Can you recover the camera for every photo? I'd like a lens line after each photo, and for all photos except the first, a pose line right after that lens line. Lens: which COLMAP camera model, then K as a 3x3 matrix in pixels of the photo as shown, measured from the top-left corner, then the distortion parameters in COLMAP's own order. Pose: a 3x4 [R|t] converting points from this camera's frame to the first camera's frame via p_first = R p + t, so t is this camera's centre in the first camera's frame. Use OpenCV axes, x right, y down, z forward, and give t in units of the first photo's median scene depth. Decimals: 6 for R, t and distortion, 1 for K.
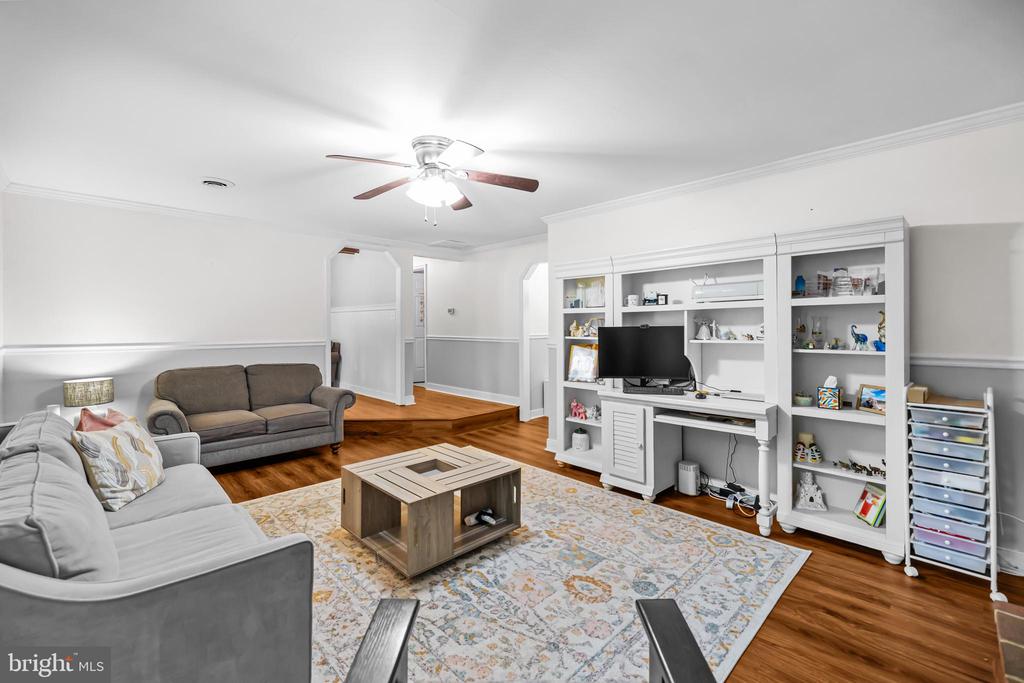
lens RADIAL K [[440.6, 0, 514.6], [0, 440.6, 319.0], [0, 0, 1]] dist [-0.000315, -0.000242]
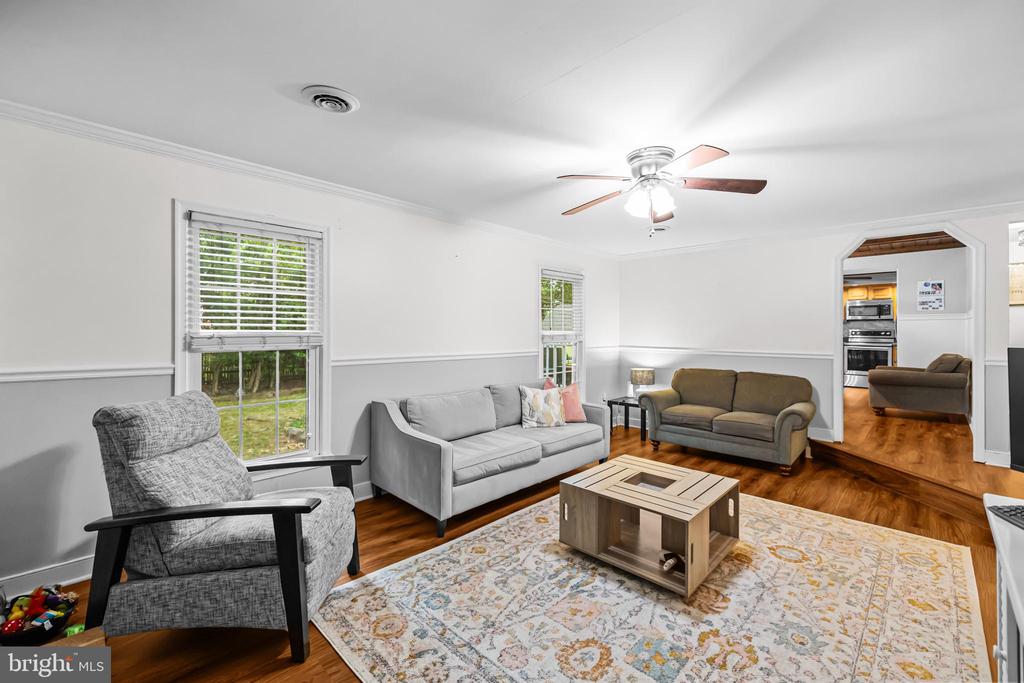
lens RADIAL K [[432.2, 0, 512.9], [0, 432.2, 335.3], [0, 0, 1]] dist [0.000395, -0.000321]
pose [[0.020377, 0.008986, -0.999752, 0.786638], [0.010442, 0.999903, 0.009200, -0.002135], [0.999738, -0.010627, 0.020282, 0.694612]]
